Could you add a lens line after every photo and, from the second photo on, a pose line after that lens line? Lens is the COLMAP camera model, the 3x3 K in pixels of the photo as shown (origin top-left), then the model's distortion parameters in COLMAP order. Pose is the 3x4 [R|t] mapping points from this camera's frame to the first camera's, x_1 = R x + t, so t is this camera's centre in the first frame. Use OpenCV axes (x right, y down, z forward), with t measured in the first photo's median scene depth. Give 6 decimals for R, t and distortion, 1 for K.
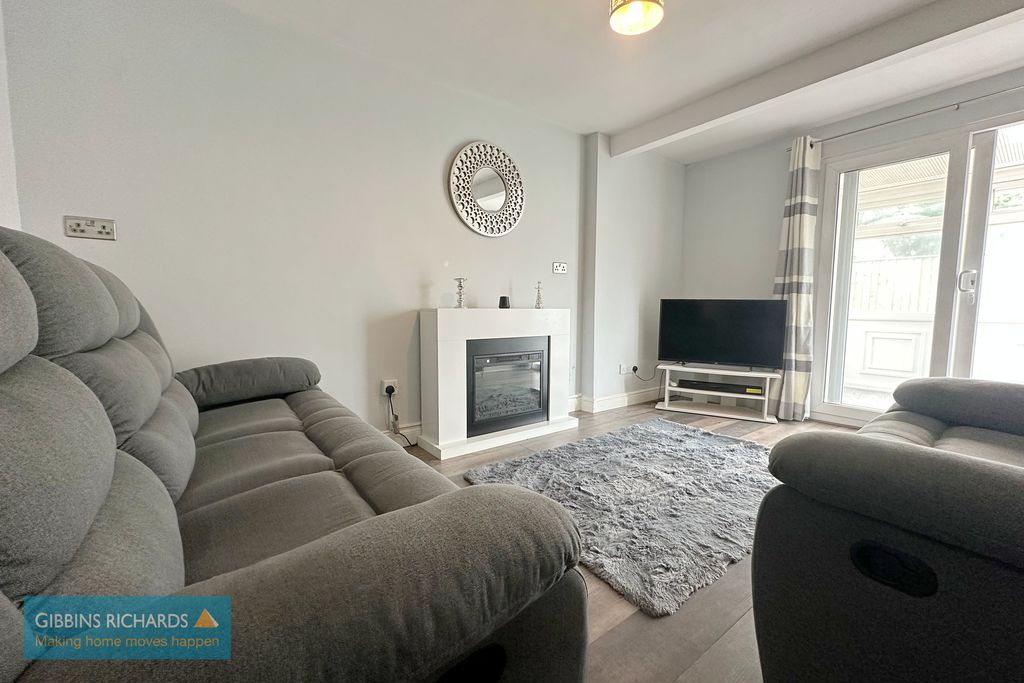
lens RADIAL K [[393.0, 0, 506.8], [0, 393.0, 344.2], [0, 0, 1]] dist [0.000409, -0.000085]
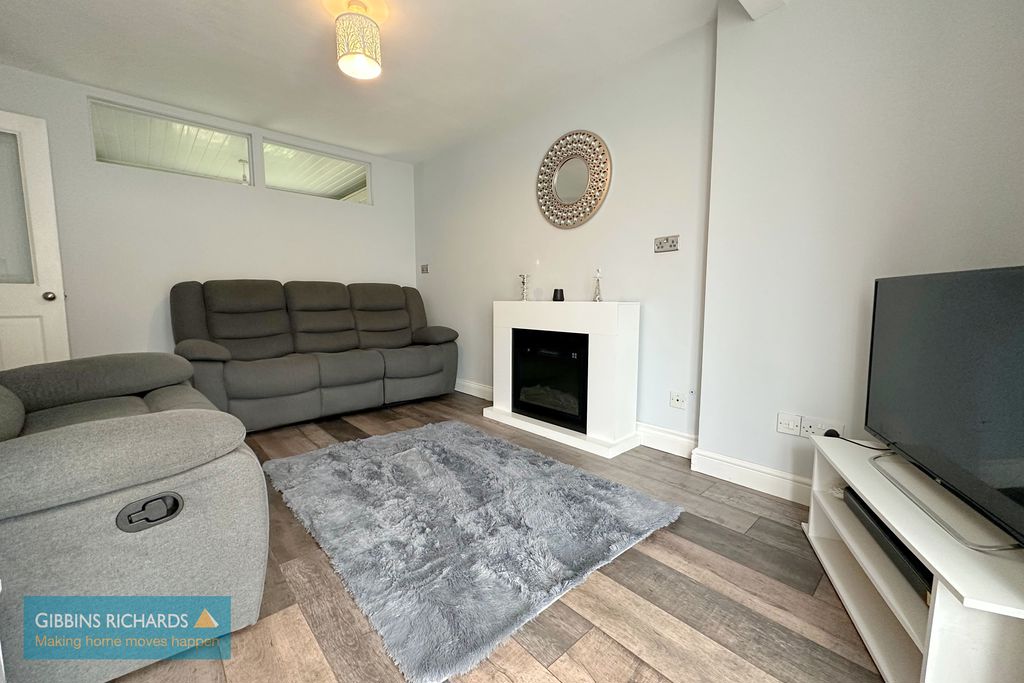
lens RADIAL K [[411.5, 0, 516.2], [0, 411.5, 342.9], [0, 0, 1]] dist [0.003025, -0.000420]
pose [[0.104726, 0.101922, -0.989265, 1.010561], [-0.086789, 0.991876, 0.093003, -0.074869], [0.990707, 0.076118, 0.112721, 0.792083]]
